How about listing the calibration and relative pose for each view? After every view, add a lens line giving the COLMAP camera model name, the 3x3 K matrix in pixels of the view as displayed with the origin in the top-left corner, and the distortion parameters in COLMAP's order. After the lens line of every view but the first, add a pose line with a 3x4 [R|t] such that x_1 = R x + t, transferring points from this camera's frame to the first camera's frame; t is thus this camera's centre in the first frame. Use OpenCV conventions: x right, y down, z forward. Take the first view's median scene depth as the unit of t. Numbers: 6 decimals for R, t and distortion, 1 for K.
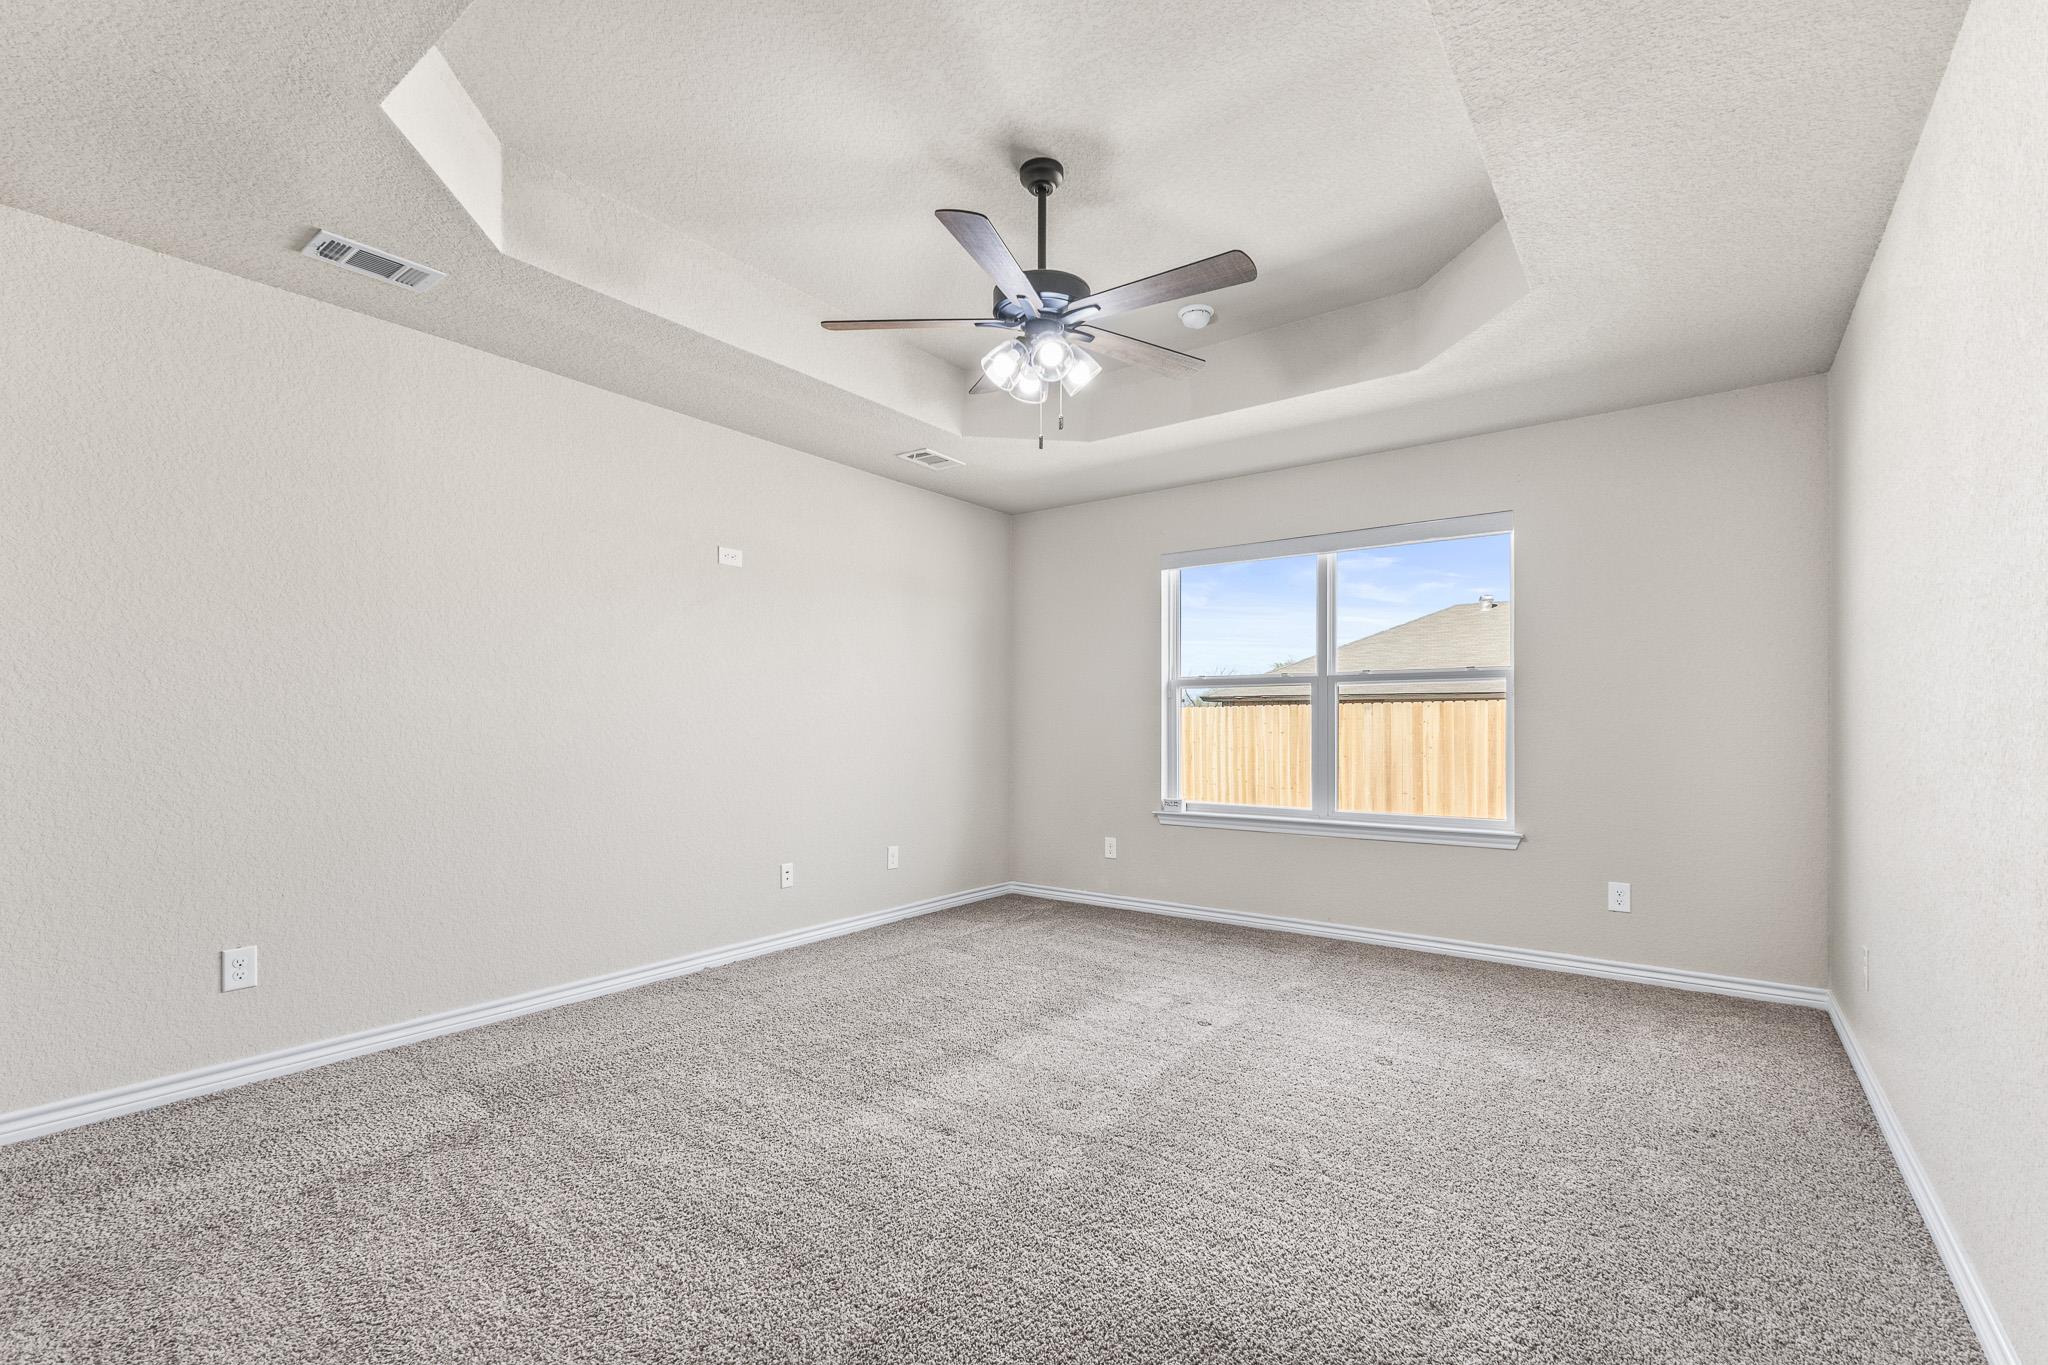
lens RADIAL K [[896.7, 0, 1067.3], [0, 896.7, 710.2], [0, 0, 1]] dist [0.012345, -0.004061]
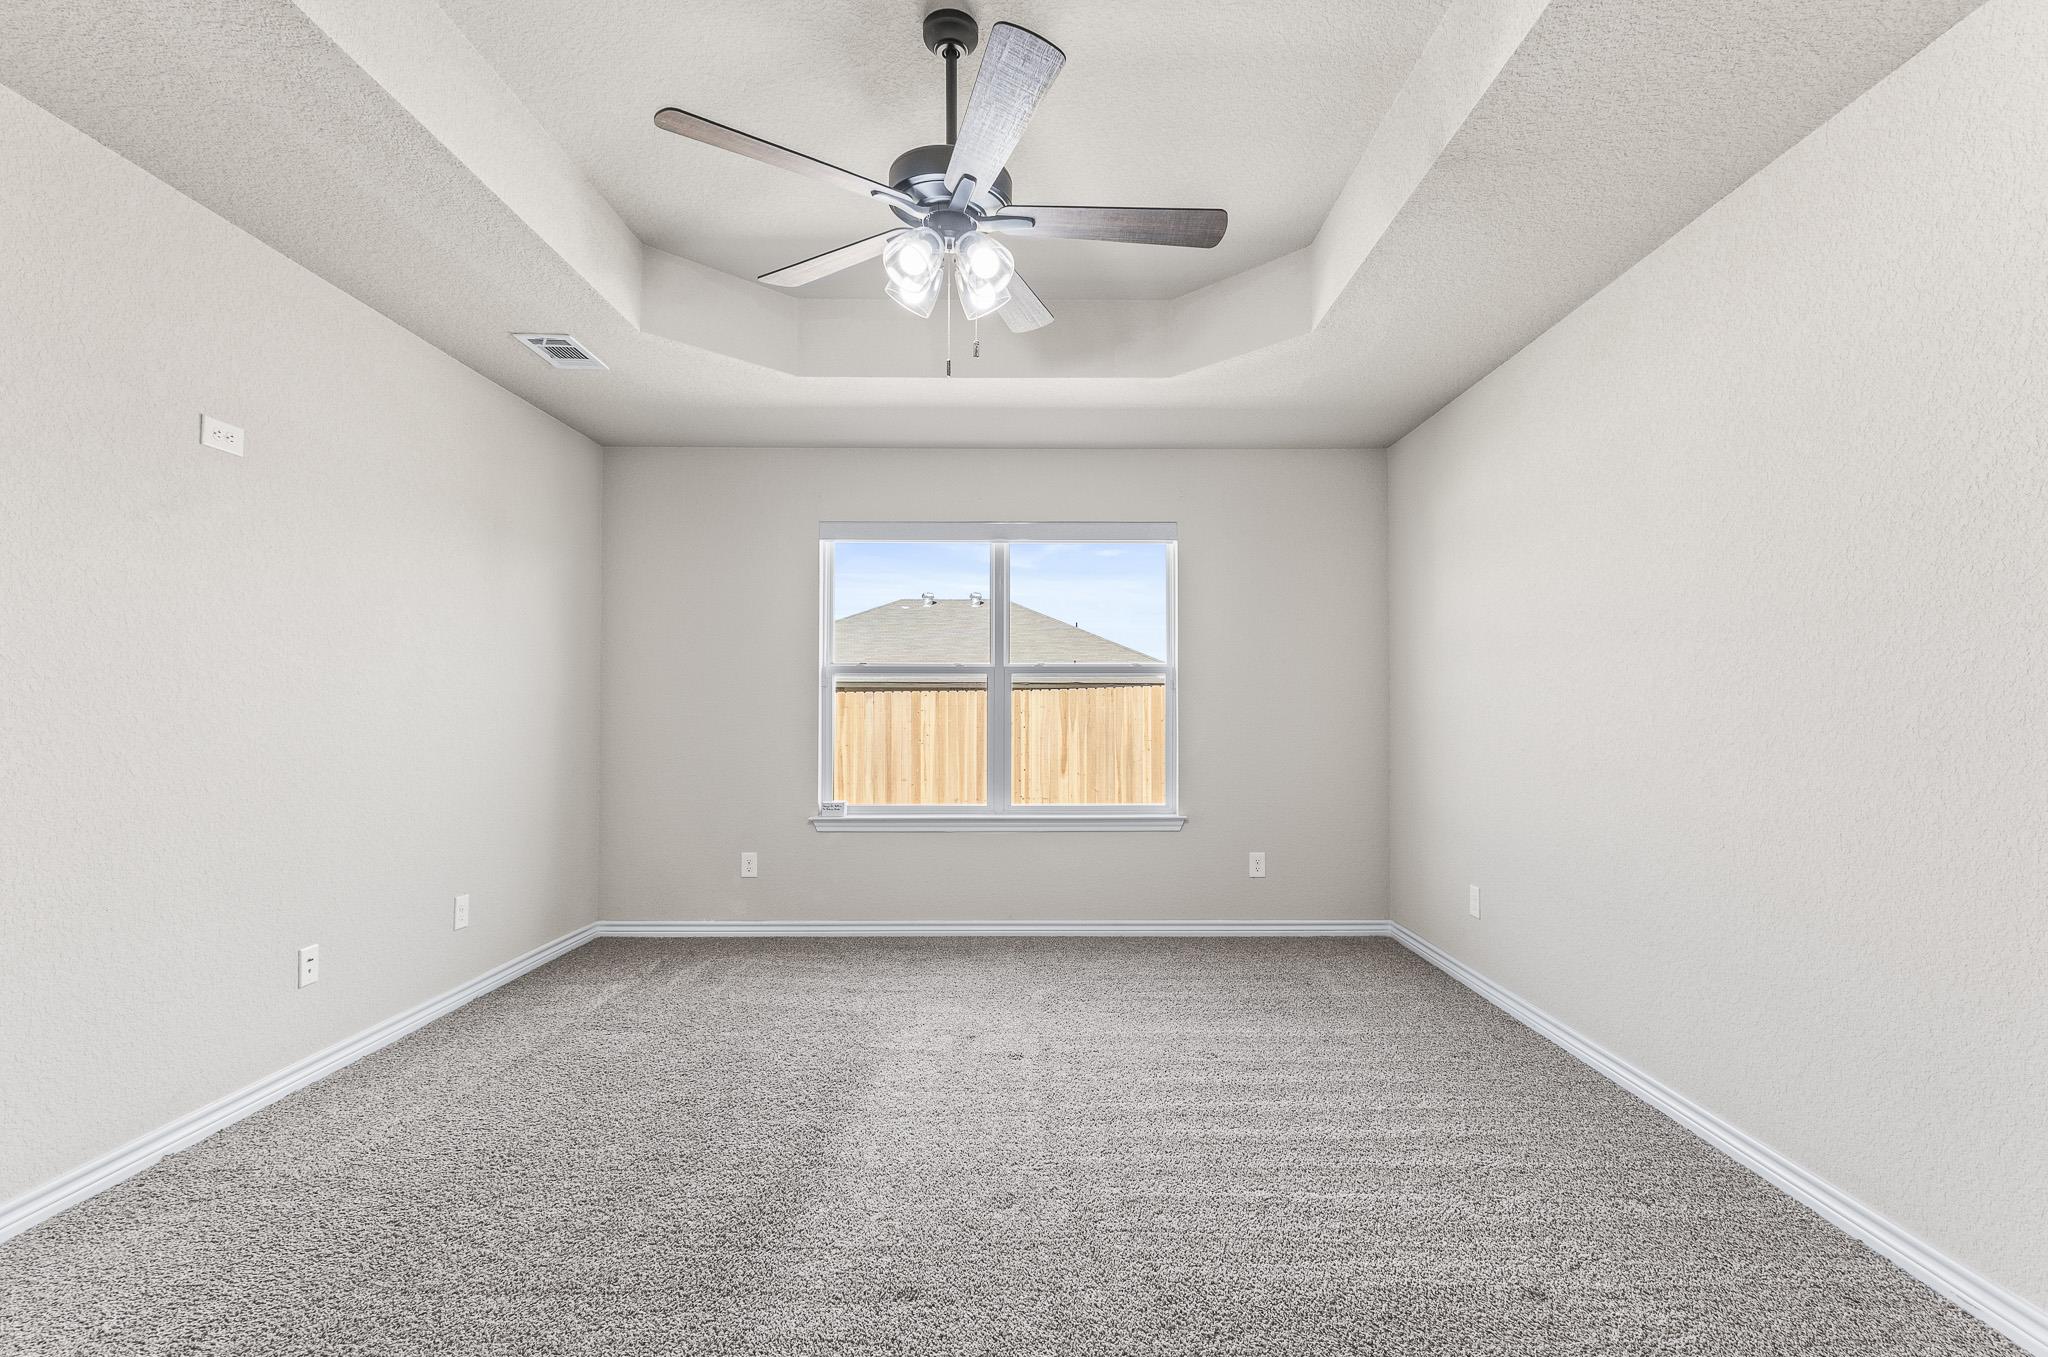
lens RADIAL K [[896.7, 0, 1026.1], [0, 896.7, 683.4], [0, 0, 1]] dist [0.012345, -0.004061]
pose [[0.810073, 0.017941, 0.586054, -0.272515], [-0.009845, 0.999807, -0.016999, -0.004163], [-0.586246, 0.008000, 0.810093, 0.200567]]
